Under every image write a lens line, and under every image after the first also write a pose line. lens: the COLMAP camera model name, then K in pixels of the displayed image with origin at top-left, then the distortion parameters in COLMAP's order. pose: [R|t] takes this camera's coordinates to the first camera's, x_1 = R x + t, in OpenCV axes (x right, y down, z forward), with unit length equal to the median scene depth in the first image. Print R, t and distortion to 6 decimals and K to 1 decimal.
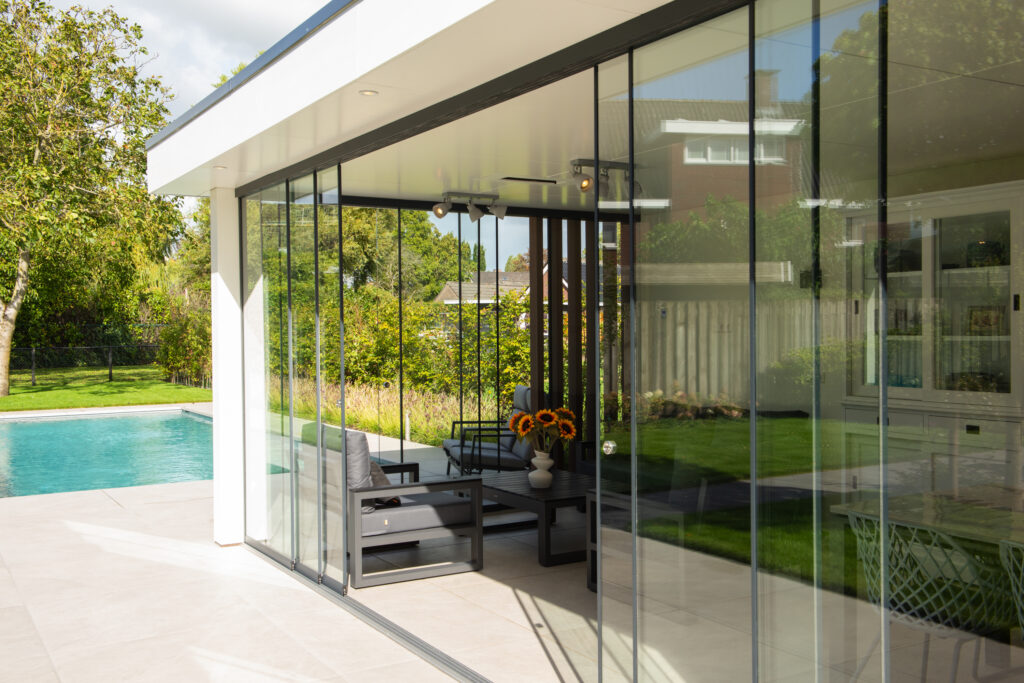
lens RADIAL K [[972.5, 0, 512.0], [0, 972.5, 341.5], [0, 0, 1]] dist [-0.006313, -0.006571]
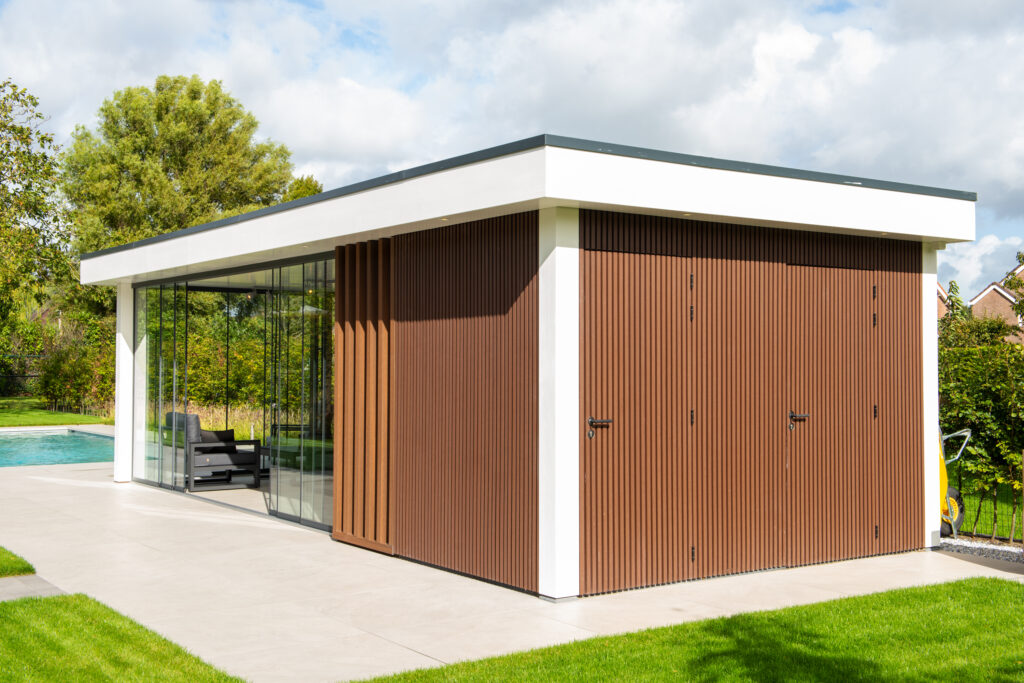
lens RADIAL K [[1204.5, 0, 512.0], [0, 1204.5, 341.5], [0, 0, 1]] dist [0.029385, 0.019744]
pose [[0.998594, 0.015362, 0.050731, 0.148119], [-0.013617, 0.999310, -0.034563, 0.009659], [-0.051227, 0.033824, 0.998114, -0.610091]]
